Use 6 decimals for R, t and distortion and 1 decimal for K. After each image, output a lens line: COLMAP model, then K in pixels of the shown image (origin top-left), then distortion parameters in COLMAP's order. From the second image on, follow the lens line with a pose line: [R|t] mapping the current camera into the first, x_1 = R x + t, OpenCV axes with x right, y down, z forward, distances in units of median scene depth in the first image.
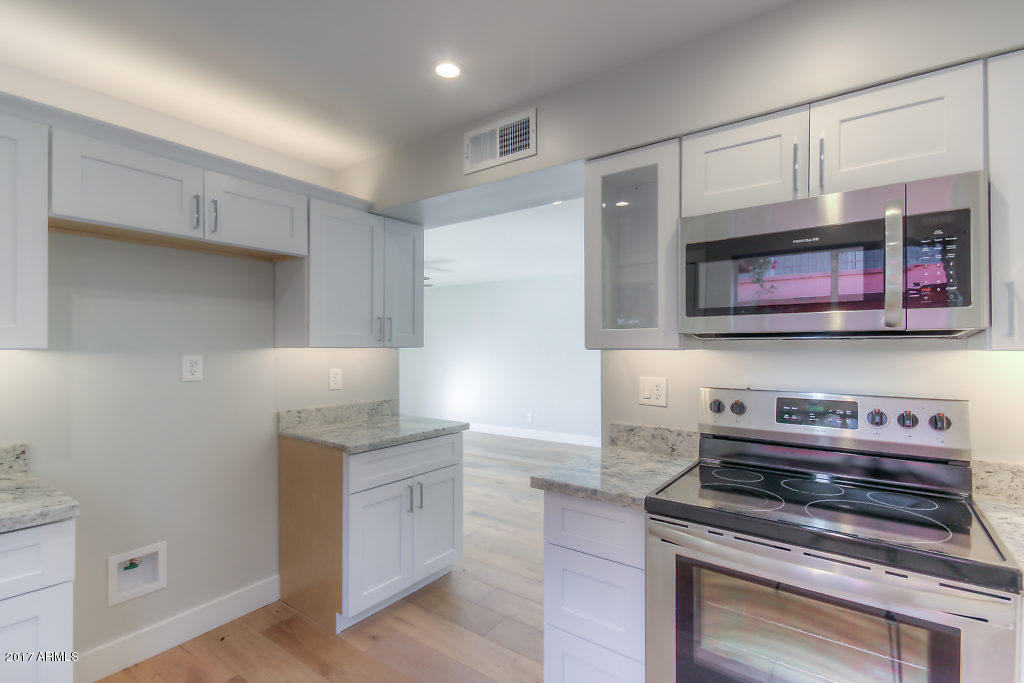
lens RADIAL K [[471.4, 0, 518.3], [0, 471.4, 343.2], [0, 0, 1]] dist [0.018496, -0.000228]
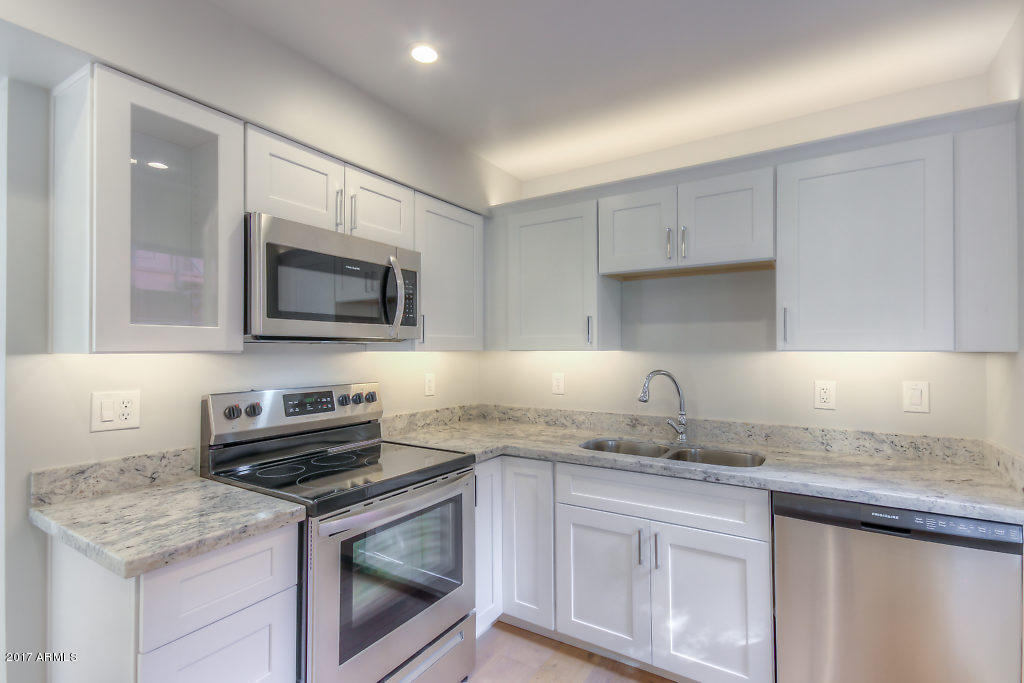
lens RADIAL K [[471.4, 0, 518.4], [0, 471.4, 345.0], [0, 0, 1]] dist [0.018496, -0.000228]
pose [[-0.046207, 0.011637, 0.998864, -0.629439], [-0.004013, 0.999922, -0.011835, 0.008449], [-0.998924, -0.004555, -0.046157, 0.532015]]
